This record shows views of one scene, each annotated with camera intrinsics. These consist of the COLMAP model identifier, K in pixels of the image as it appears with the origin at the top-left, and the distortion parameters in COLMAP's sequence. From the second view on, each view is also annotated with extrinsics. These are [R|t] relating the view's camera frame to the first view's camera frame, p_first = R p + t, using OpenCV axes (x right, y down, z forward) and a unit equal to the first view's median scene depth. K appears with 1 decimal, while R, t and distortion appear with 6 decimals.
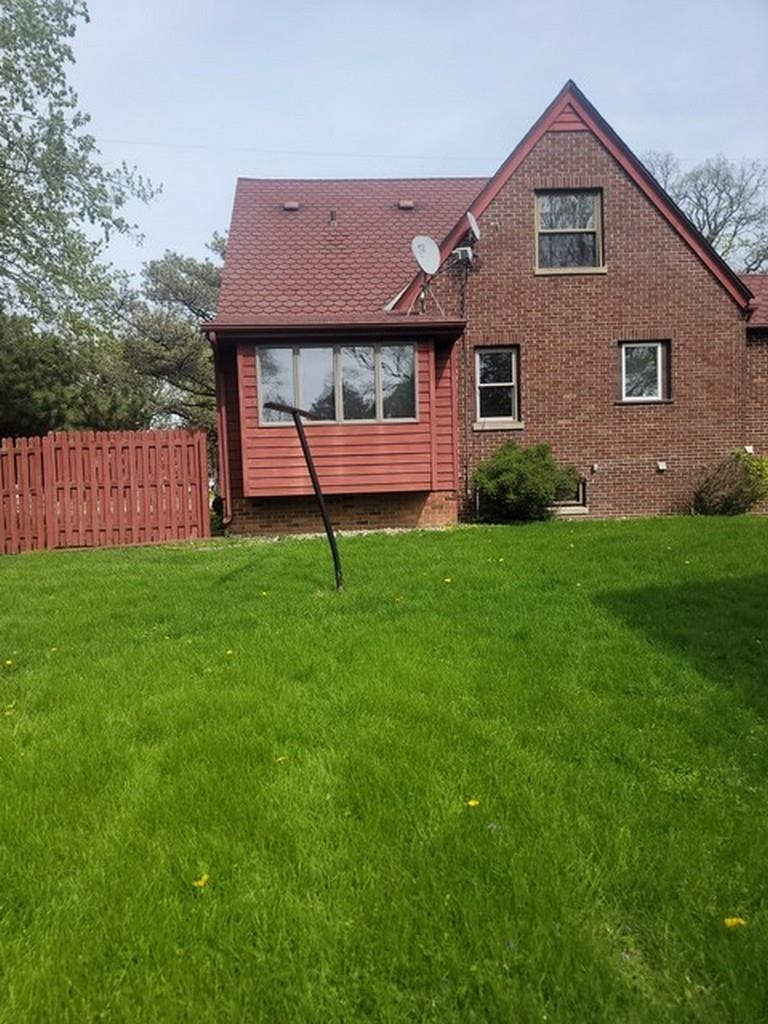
lens RADIAL K [[723.7, 0, 384.0], [0, 723.7, 512.0], [0, 0, 1]] dist [0.005037, 0.000421]
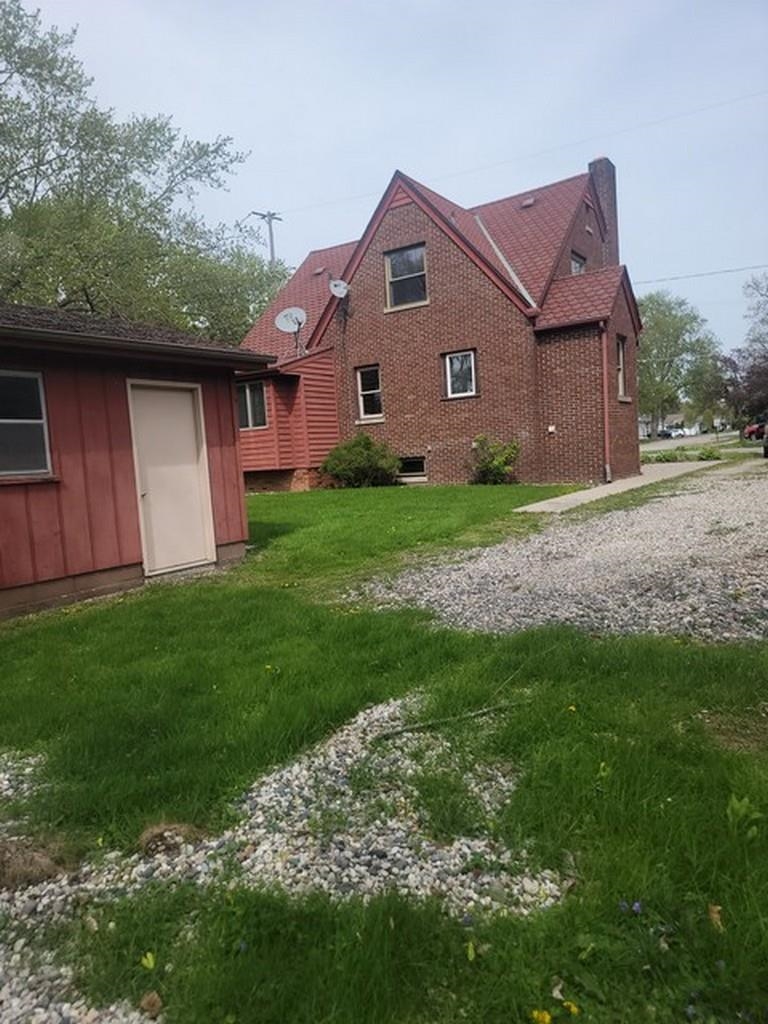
lens RADIAL K [[701.9, 0, 384.0], [0, 701.9, 512.0], [0, 0, 1]] dist [-0.002871, -0.000470]
pose [[0.816702, 0.023166, -0.576594, 0.992354], [0.011024, 0.998385, 0.055727, -0.015850], [0.576954, -0.051869, 0.815128, -0.138094]]
